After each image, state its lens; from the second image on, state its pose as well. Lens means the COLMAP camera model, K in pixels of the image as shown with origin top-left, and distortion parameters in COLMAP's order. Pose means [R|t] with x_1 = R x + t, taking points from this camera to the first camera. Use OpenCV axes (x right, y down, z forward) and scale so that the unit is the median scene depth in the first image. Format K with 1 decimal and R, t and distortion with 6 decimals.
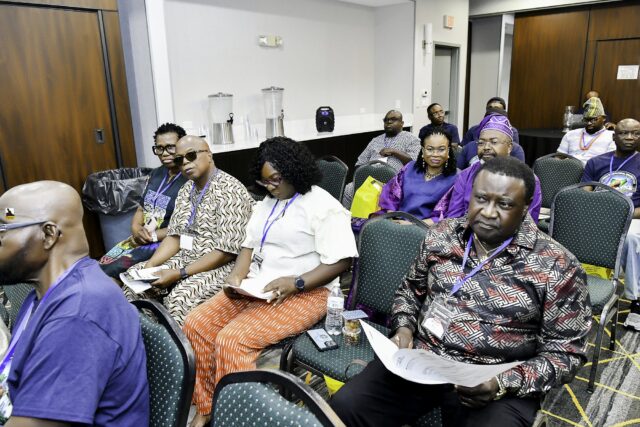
lens RADIAL K [[459.5, 0, 320.0], [0, 459.5, 213.5], [0, 0, 1]] dist [-0.035855, 0.002514]
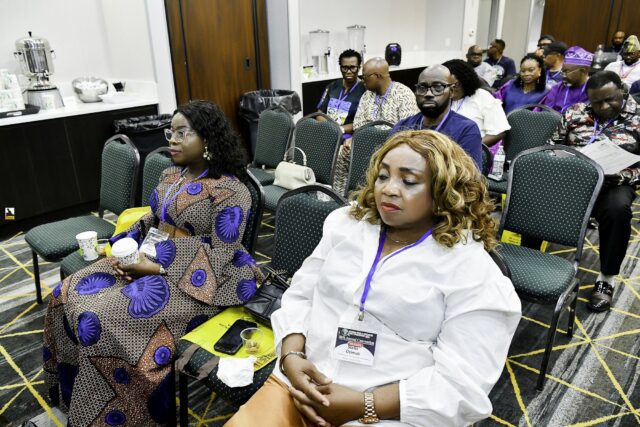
lens RADIAL K [[459.5, 0, 320.0], [0, 459.5, 213.5], [0, 0, 1]] dist [-0.035855, 0.002514]
pose [[0.999901, -0.000924, 0.014062, -0.230021], [-0.000705, 0.993319, 0.115403, 0.073208], [-0.014075, -0.115401, 0.993219, -0.230931]]
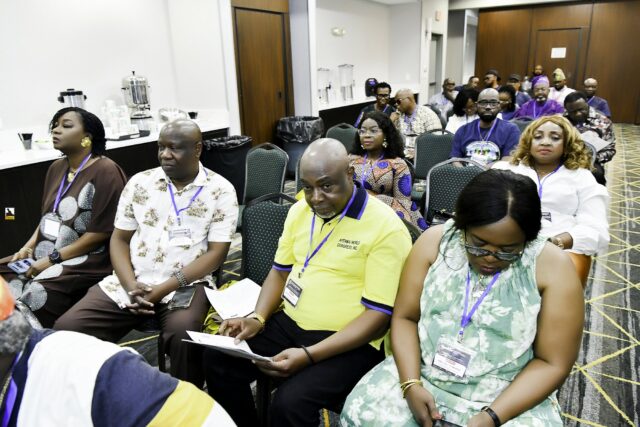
lens RADIAL K [[441.3, 0, 320.0], [0, 441.3, 213.5], [0, 0, 1]] dist [-0.032645, 0.001141]
pose [[0.984573, -0.062217, 0.163539, -0.471203], [0.053680, 0.996980, 0.056117, 0.116691], [-0.166537, -0.046473, 0.984940, -0.390670]]
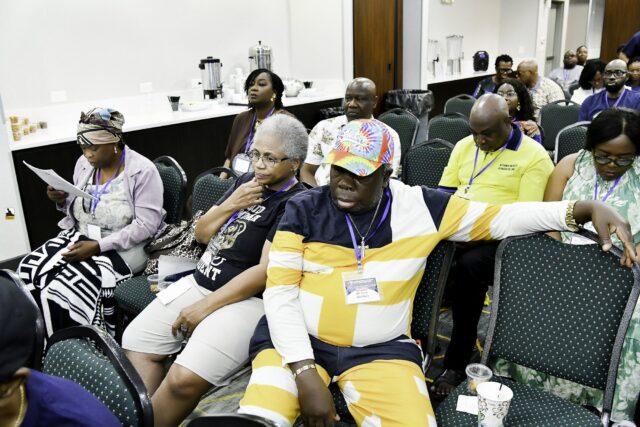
lens RADIAL K [[546.1, 0, 320.0], [0, 546.1, 213.5], [0, 0, 1]] dist [-0.050538, 0.006681]
pose [[0.999272, -0.018782, 0.033207, -0.590851], [0.017334, 0.998909, 0.043371, 0.171675], [-0.033985, -0.042764, 0.998507, -0.594105]]
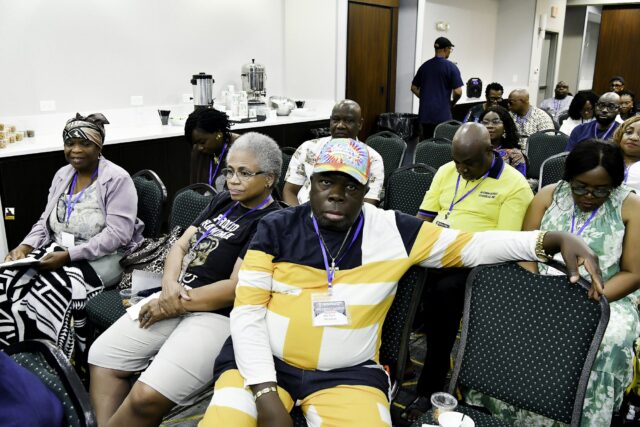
lens RADIAL K [[546.1, 0, 320.0], [0, 546.1, 213.5], [0, 0, 1]] dist [-0.050538, 0.006681]
pose [[0.998738, 0.021602, 0.045340, -0.577495], [-0.021994, 0.999725, 0.008148, 0.170650], [-0.045151, -0.009135, 0.998938, -0.592616]]
